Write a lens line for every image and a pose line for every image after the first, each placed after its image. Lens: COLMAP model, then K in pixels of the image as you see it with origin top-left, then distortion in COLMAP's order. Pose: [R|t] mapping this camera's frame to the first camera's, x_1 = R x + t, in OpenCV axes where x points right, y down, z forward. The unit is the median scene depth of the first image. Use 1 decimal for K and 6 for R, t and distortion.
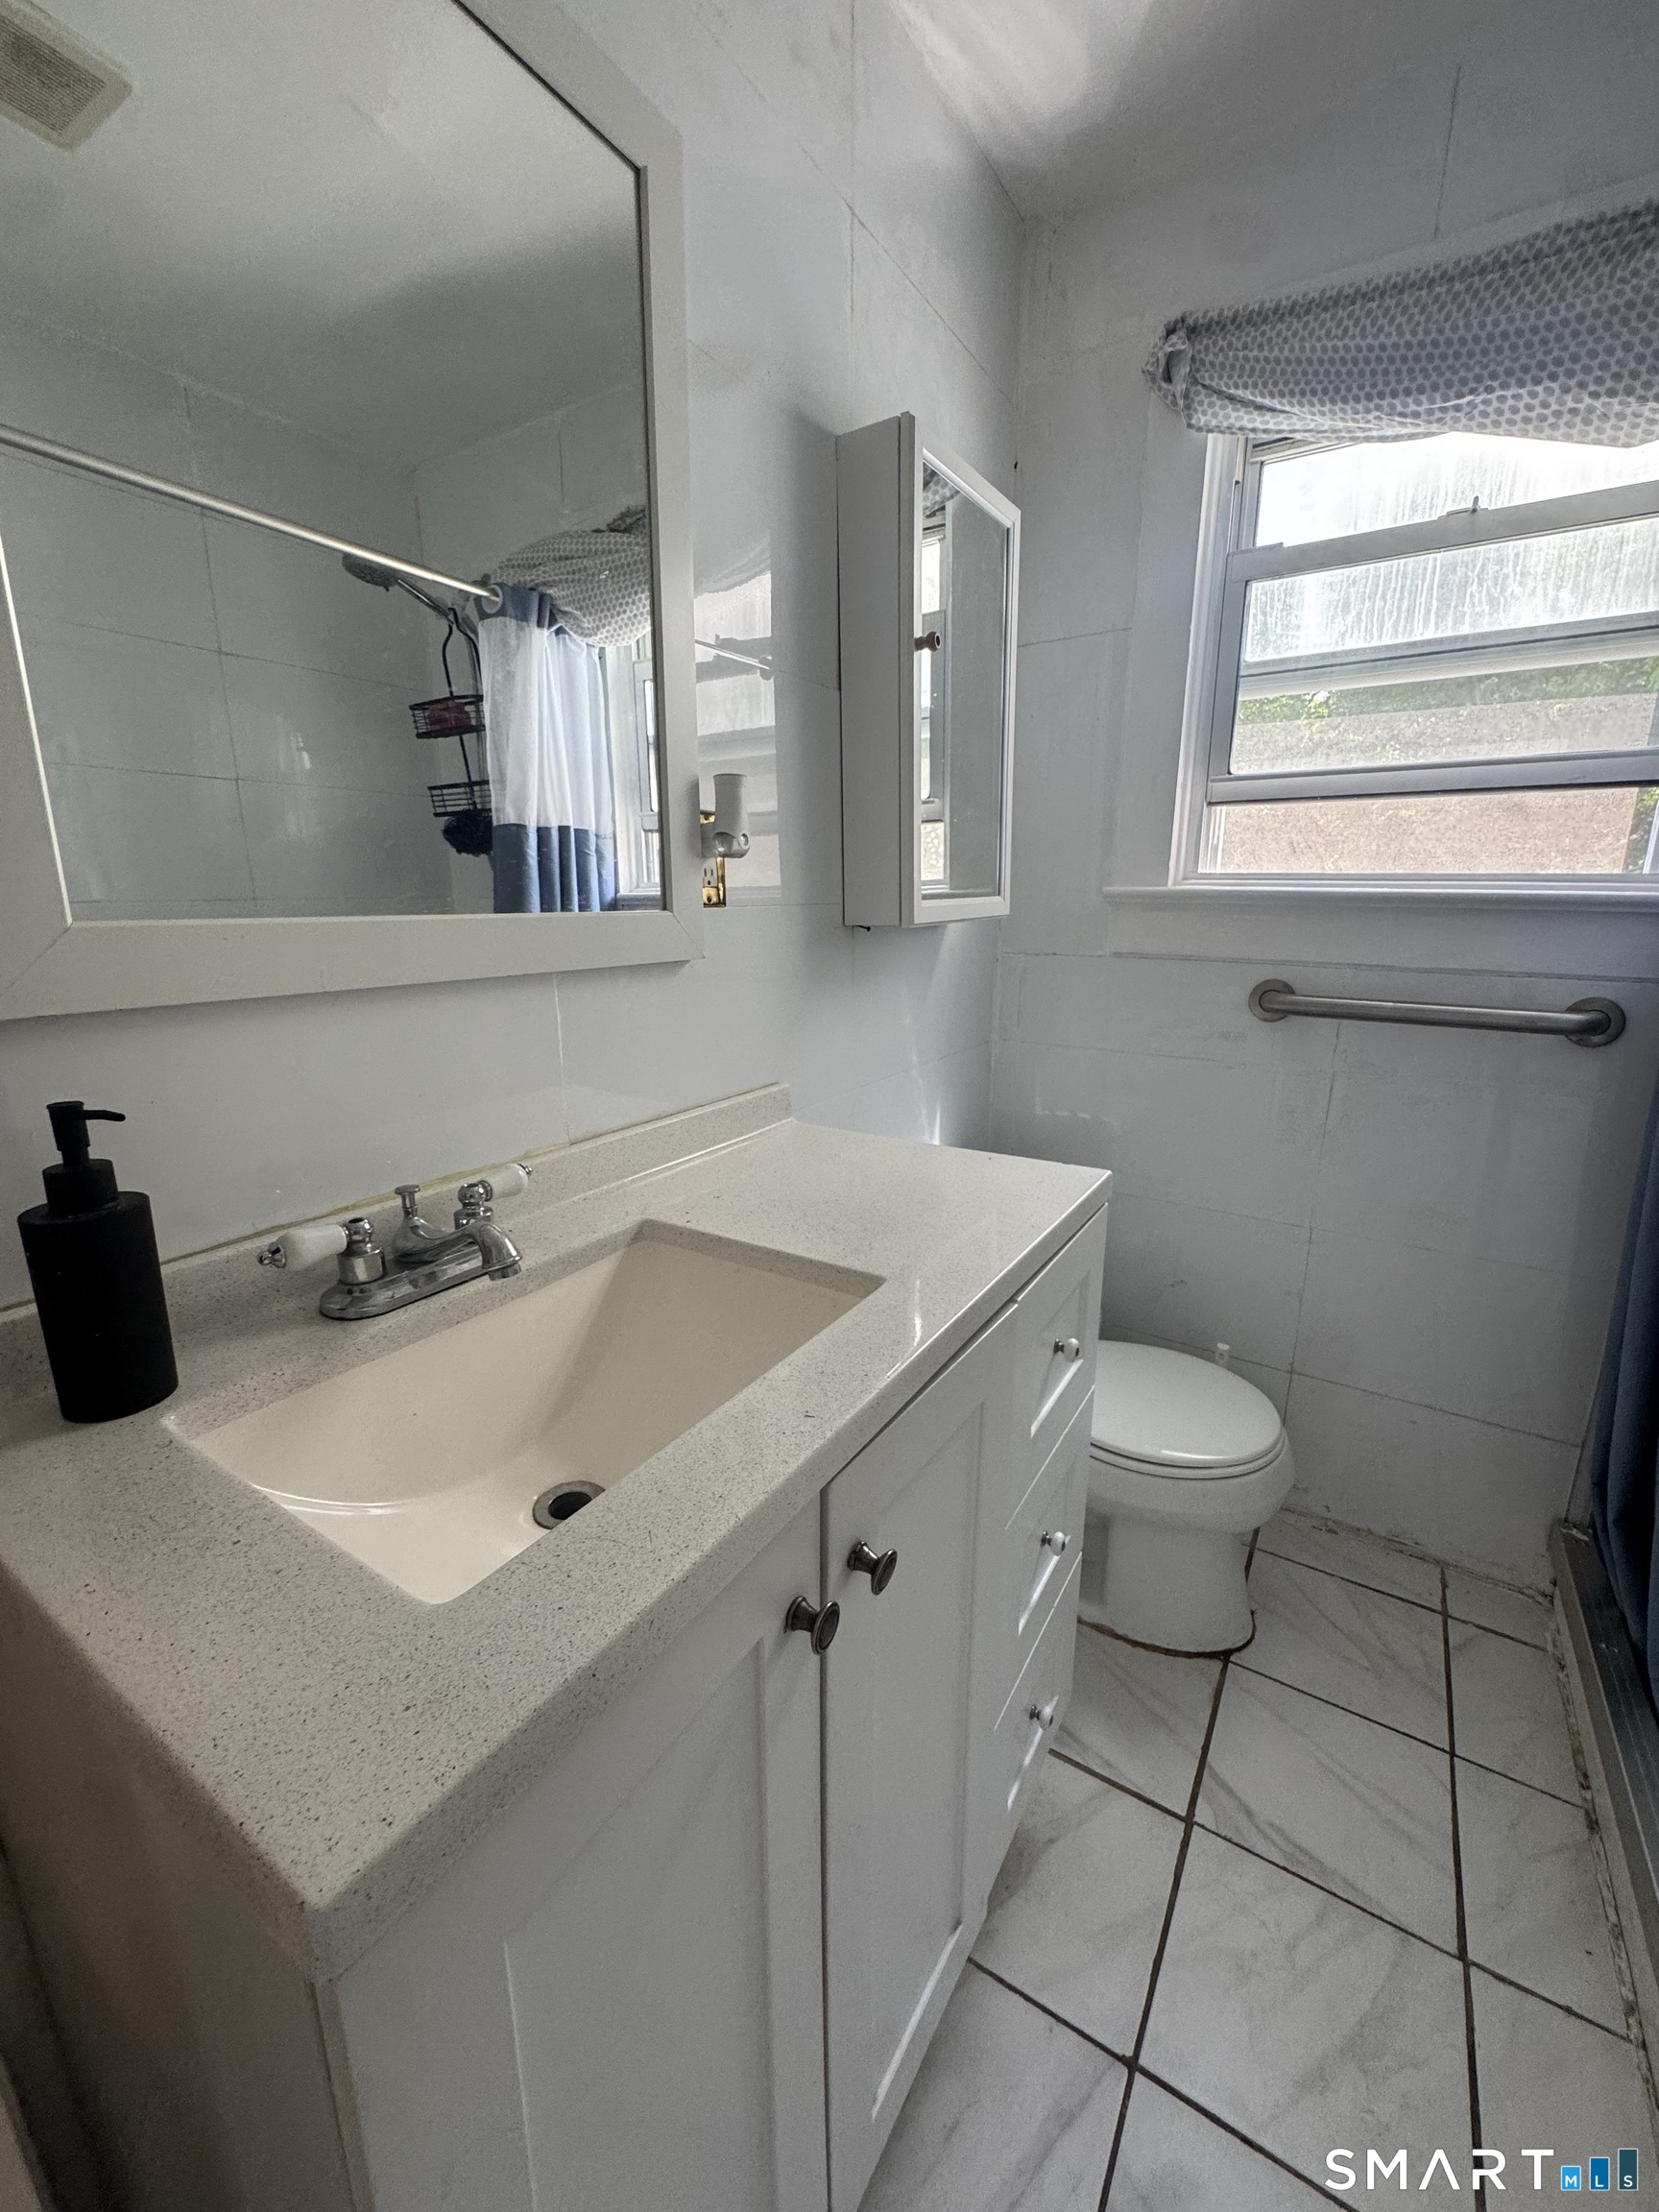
lens RADIAL K [[878.9, 0, 829.5], [0, 878.9, 1106.0], [0, 0, 1]] dist [-0.006406, 0.000131]
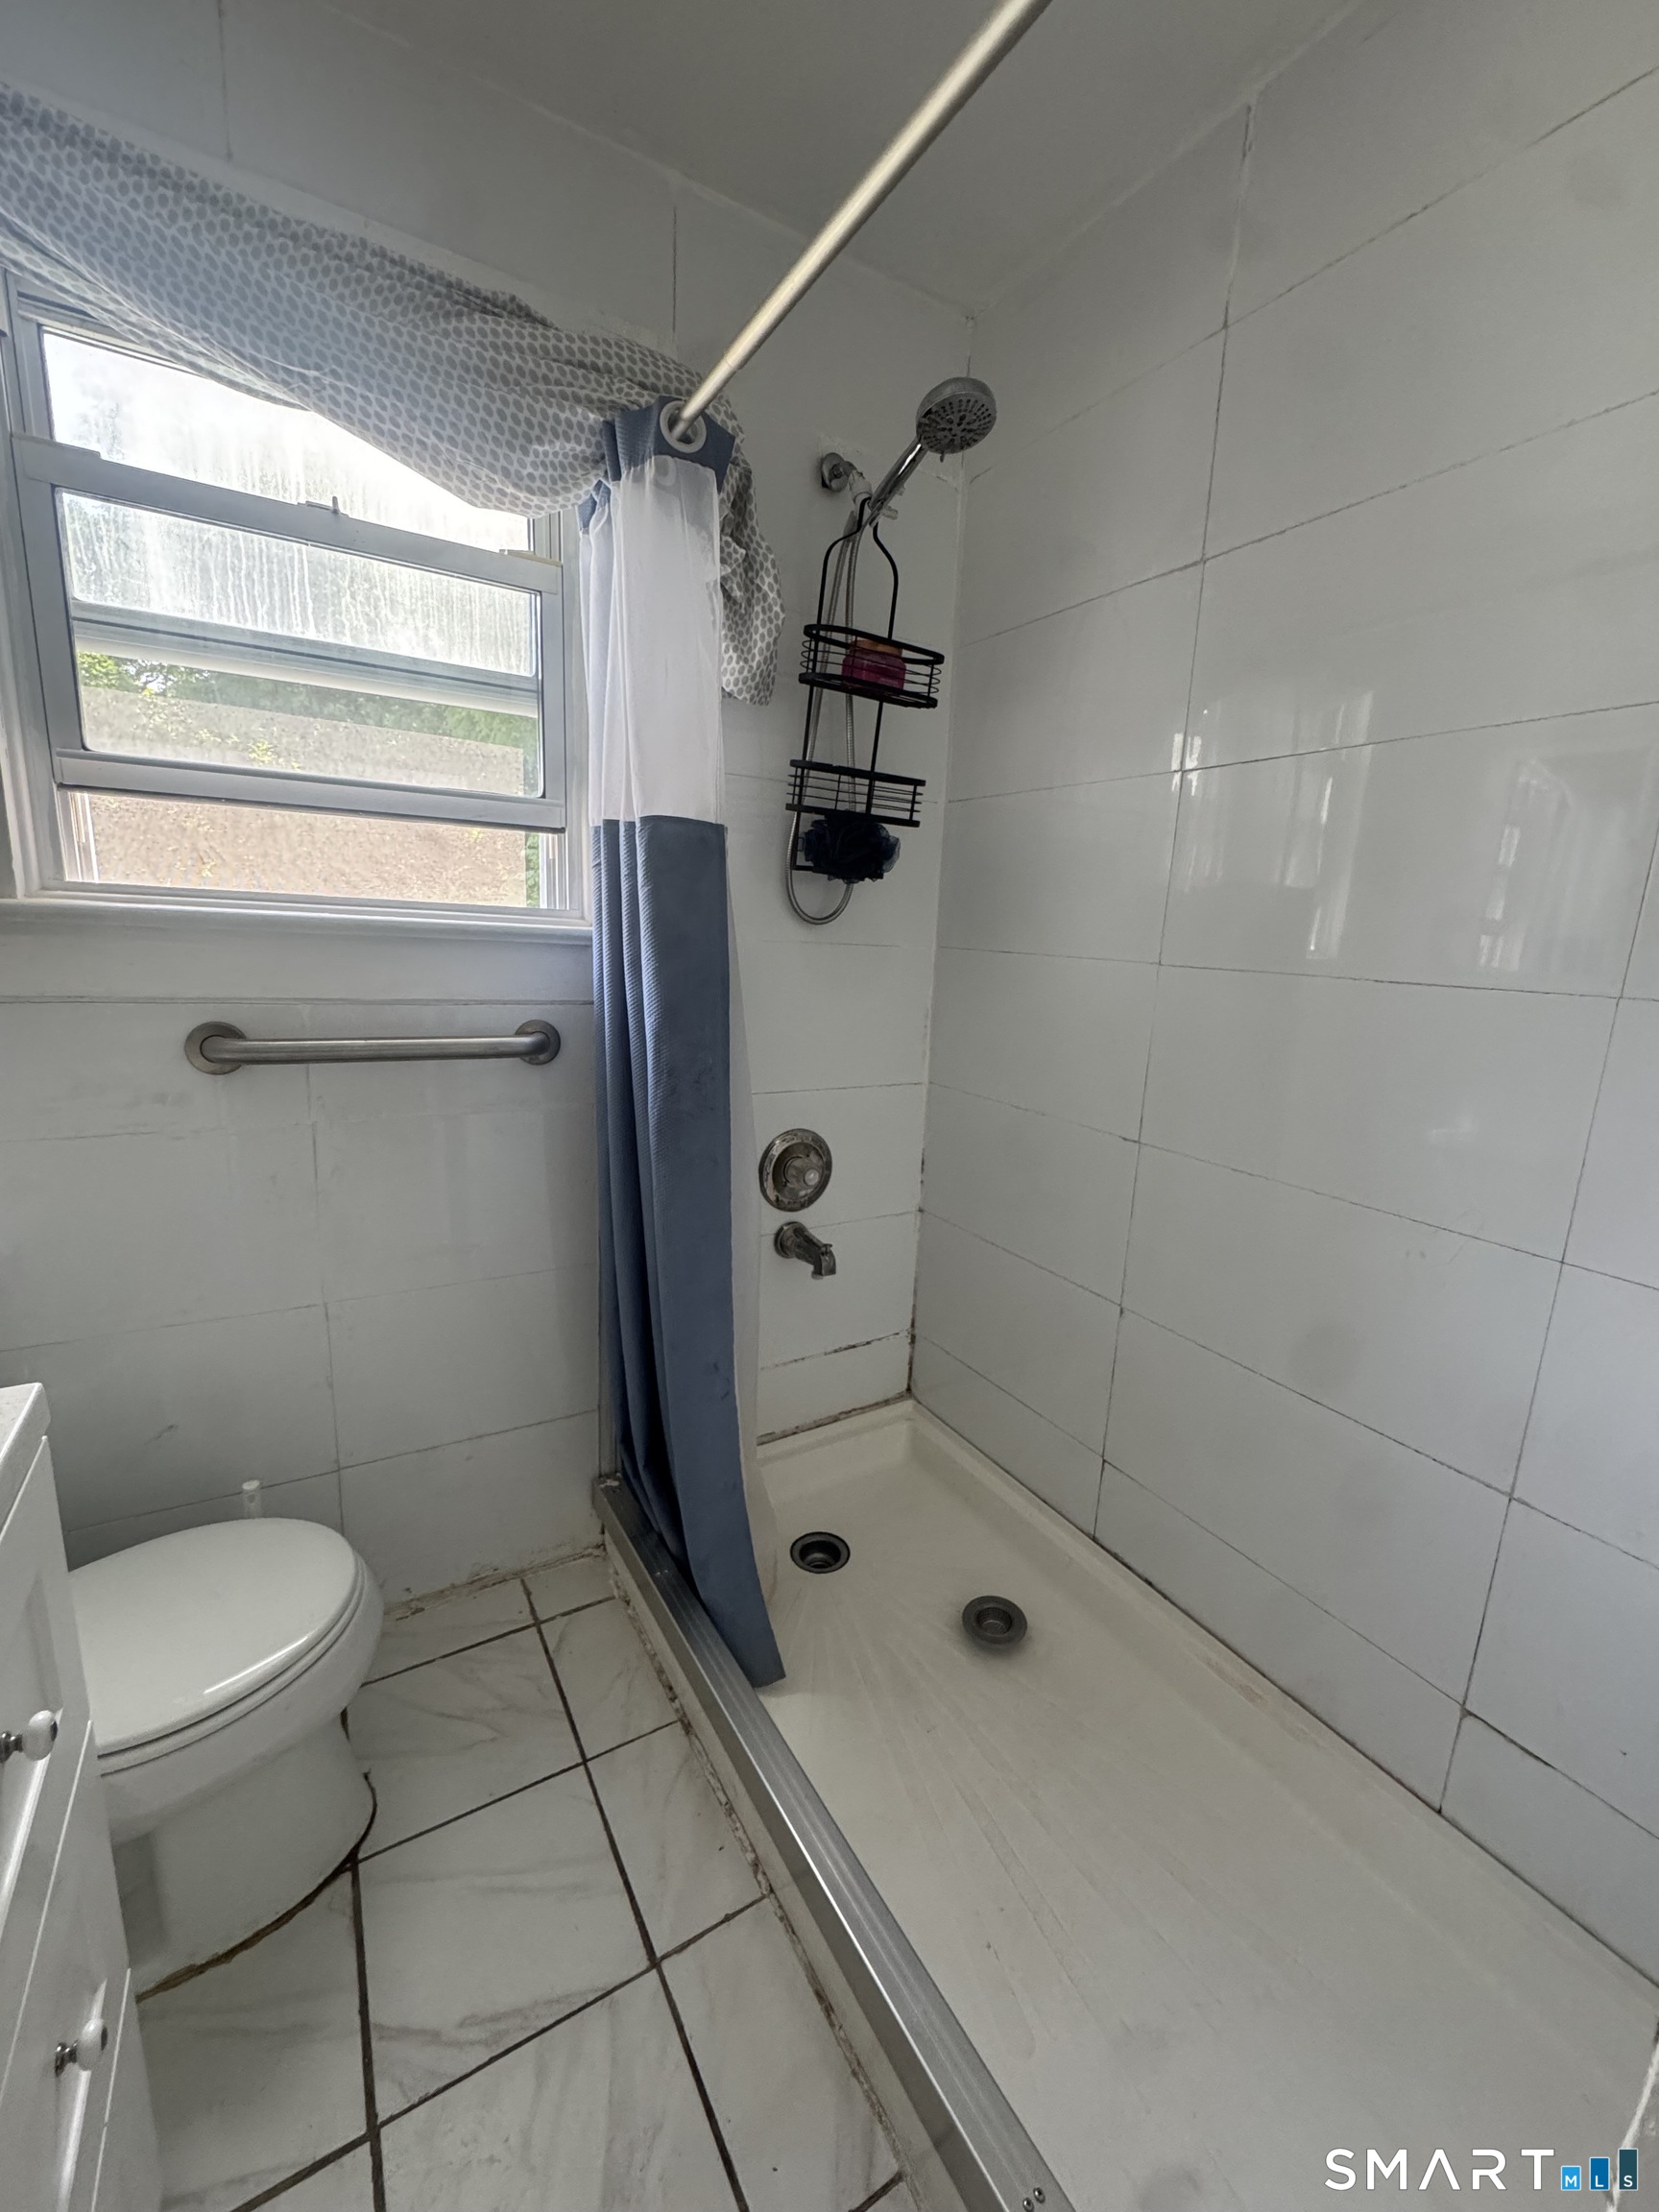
lens RADIAL K [[890.1, 0, 829.5], [0, 890.1, 1106.0], [0, 0, 1]] dist [-0.001262, -0.000414]
pose [[0.453705, -0.157411, 0.877139, 0.042261], [0.170188, 0.981465, 0.088103, -0.049652], [-0.874750, 0.109306, 0.472086, 0.149064]]
